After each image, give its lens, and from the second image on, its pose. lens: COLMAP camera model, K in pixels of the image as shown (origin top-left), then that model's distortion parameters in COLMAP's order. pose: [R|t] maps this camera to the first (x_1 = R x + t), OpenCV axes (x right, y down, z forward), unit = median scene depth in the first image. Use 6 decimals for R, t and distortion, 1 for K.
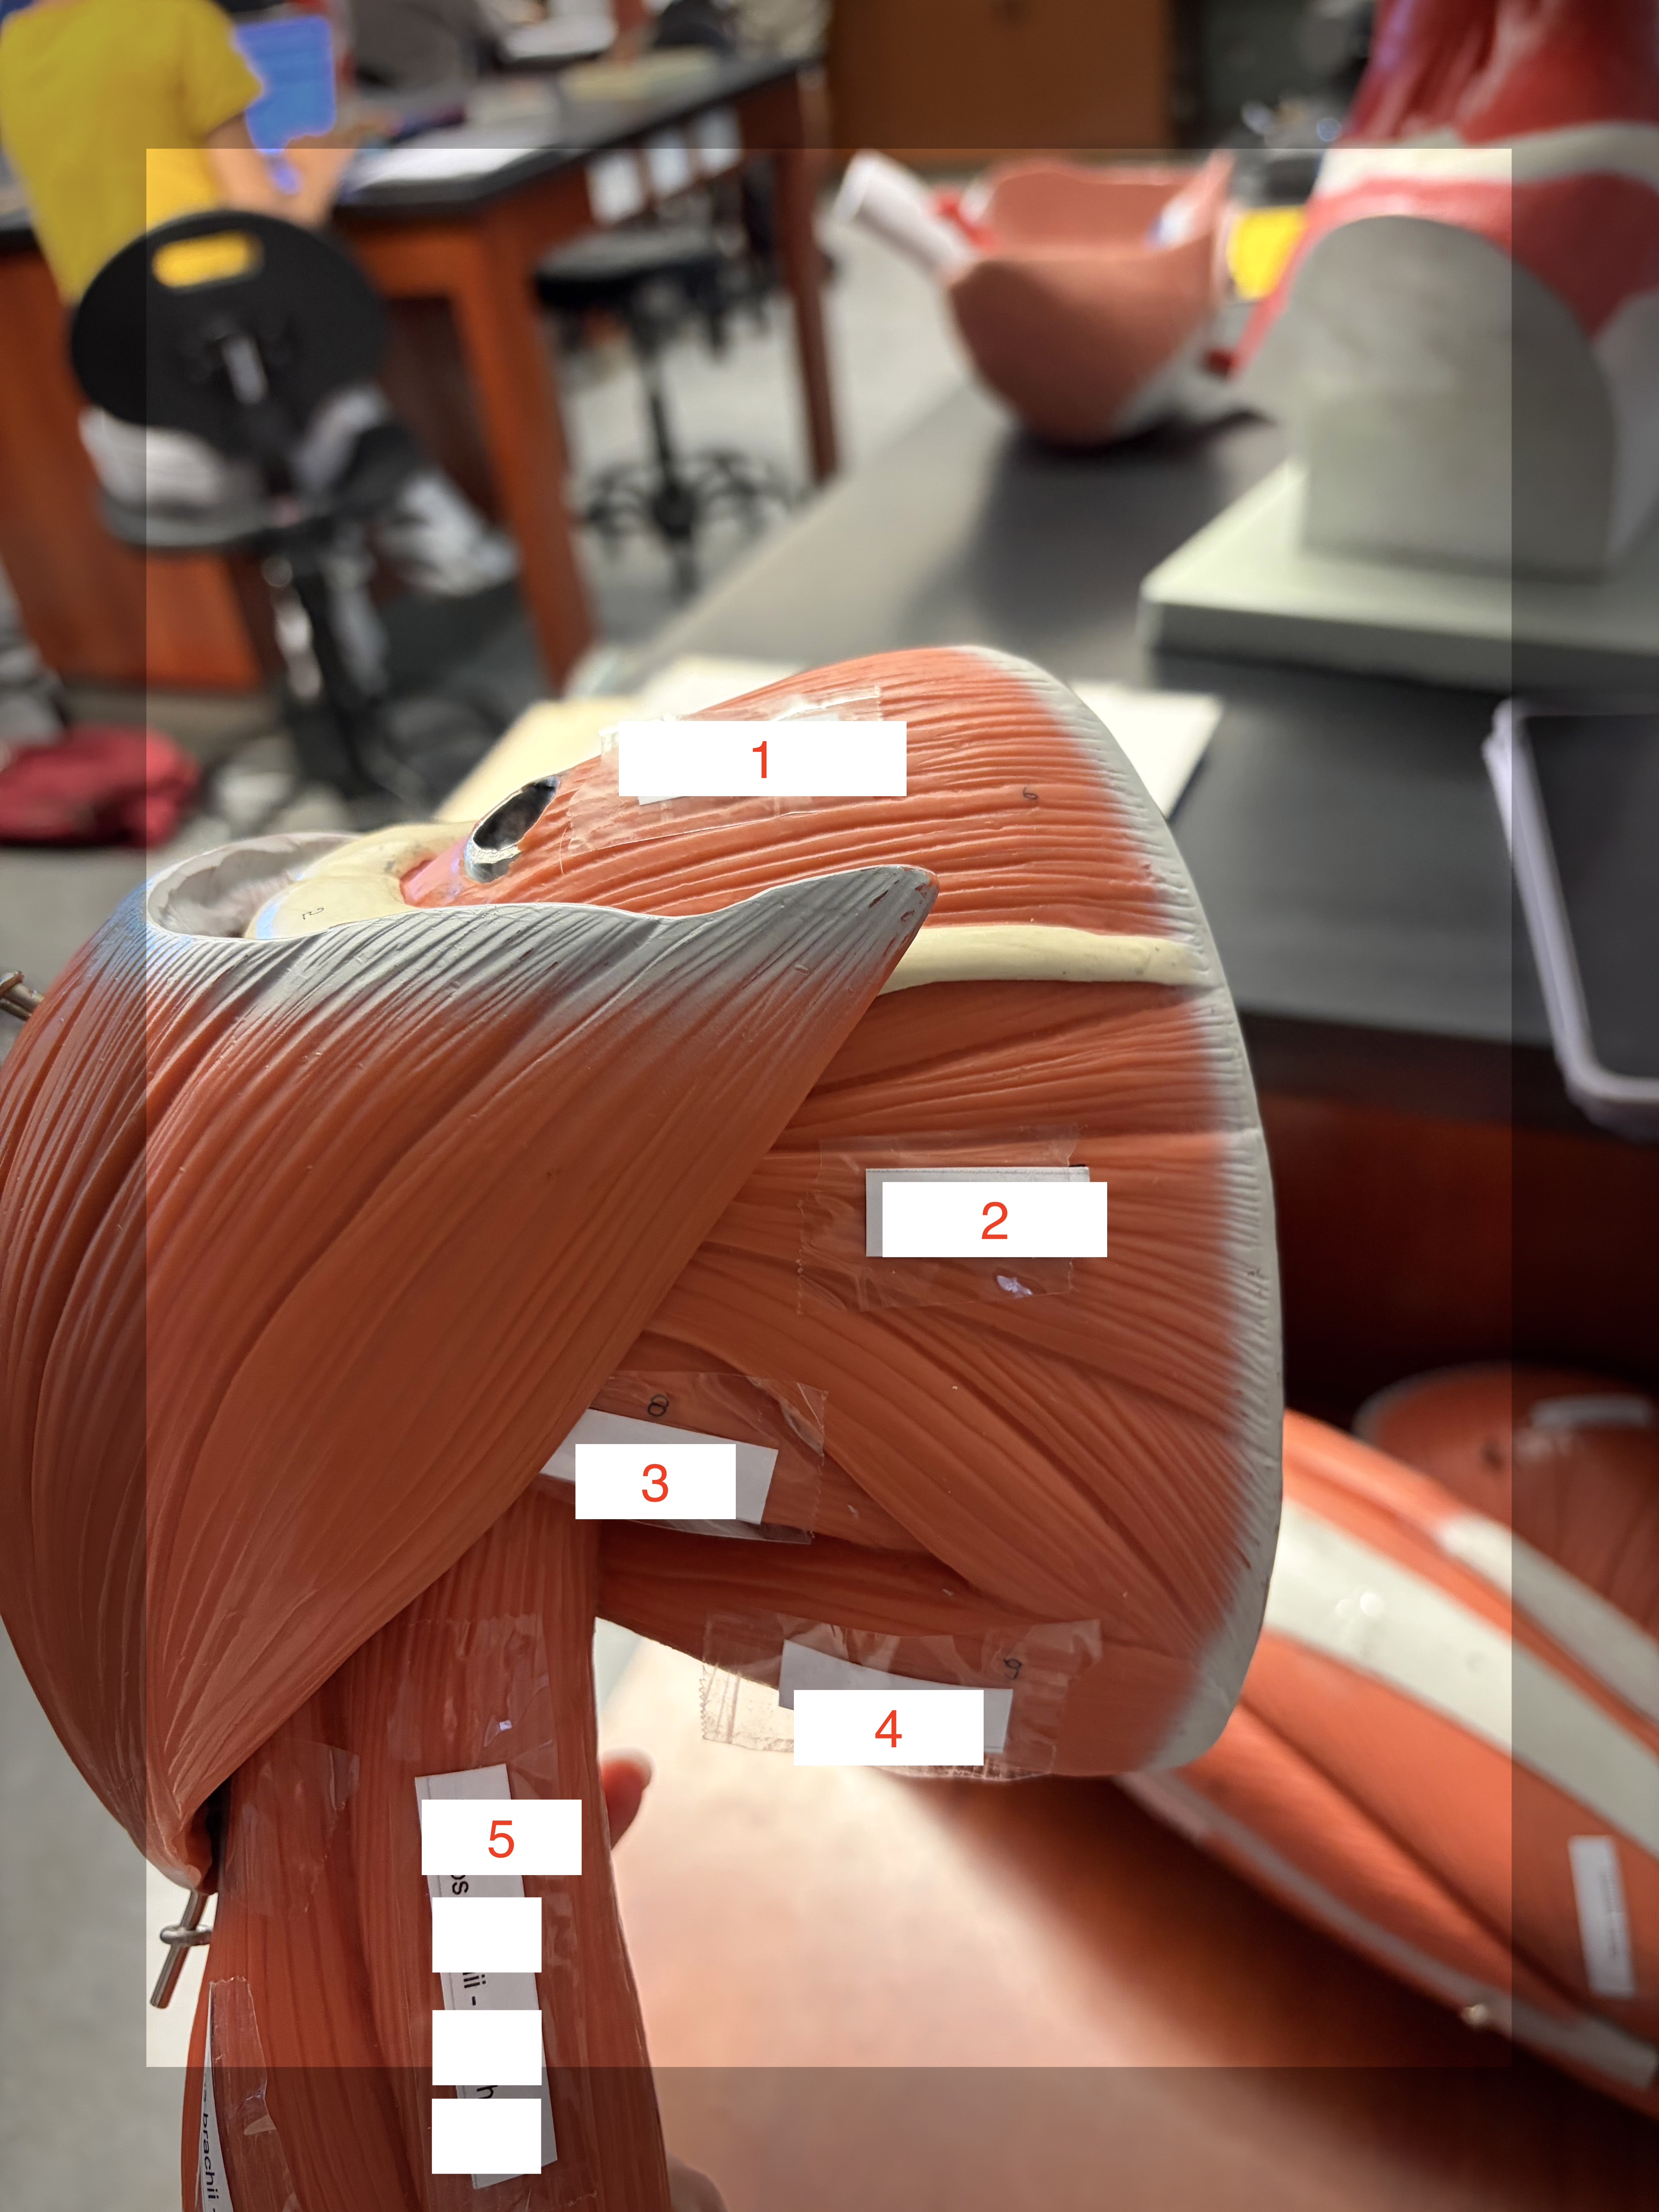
lens RADIAL K [[1701.0, 0, 829.5], [0, 1701.0, 1106.0], [0, 0, 1]] dist [-0.006963, -0.003363]
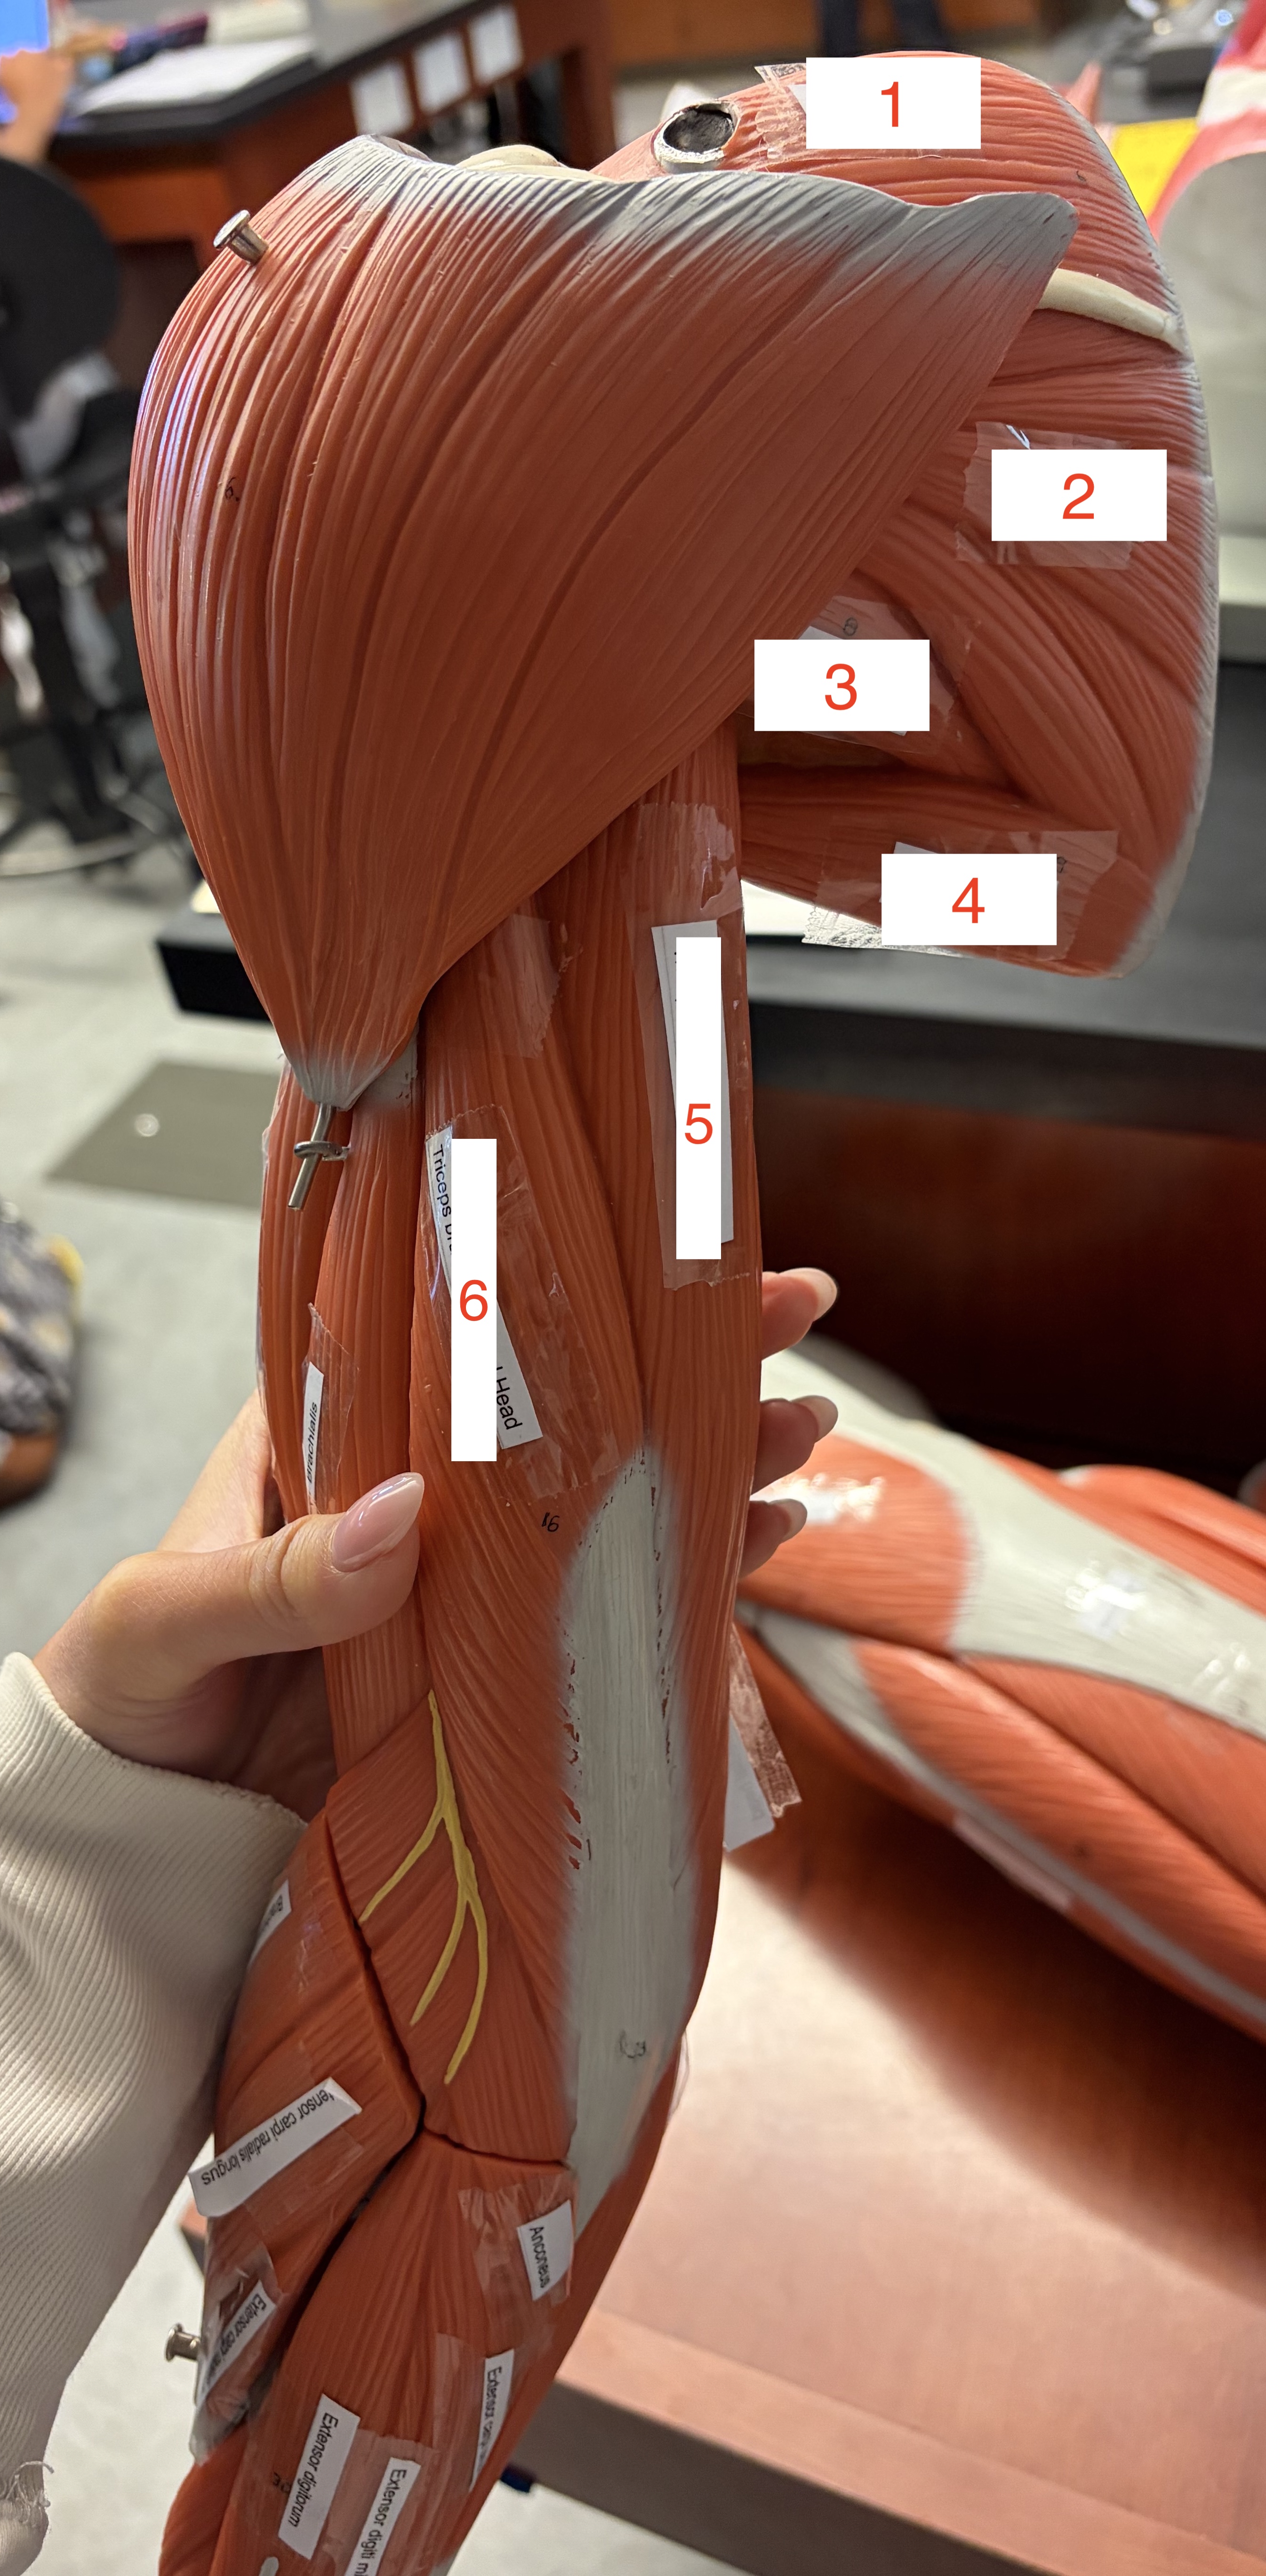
lens RADIAL K [[2185.3, 0, 633.0], [0, 2185.3, 1288.0], [0, 0, 1]] dist [0.010249, 0.006931]
pose [[0.932063, -0.025764, 0.361380, -0.892208], [-0.025009, 0.990514, 0.135118, 0.468417], [-0.361433, -0.134976, 0.922577, -0.540568]]
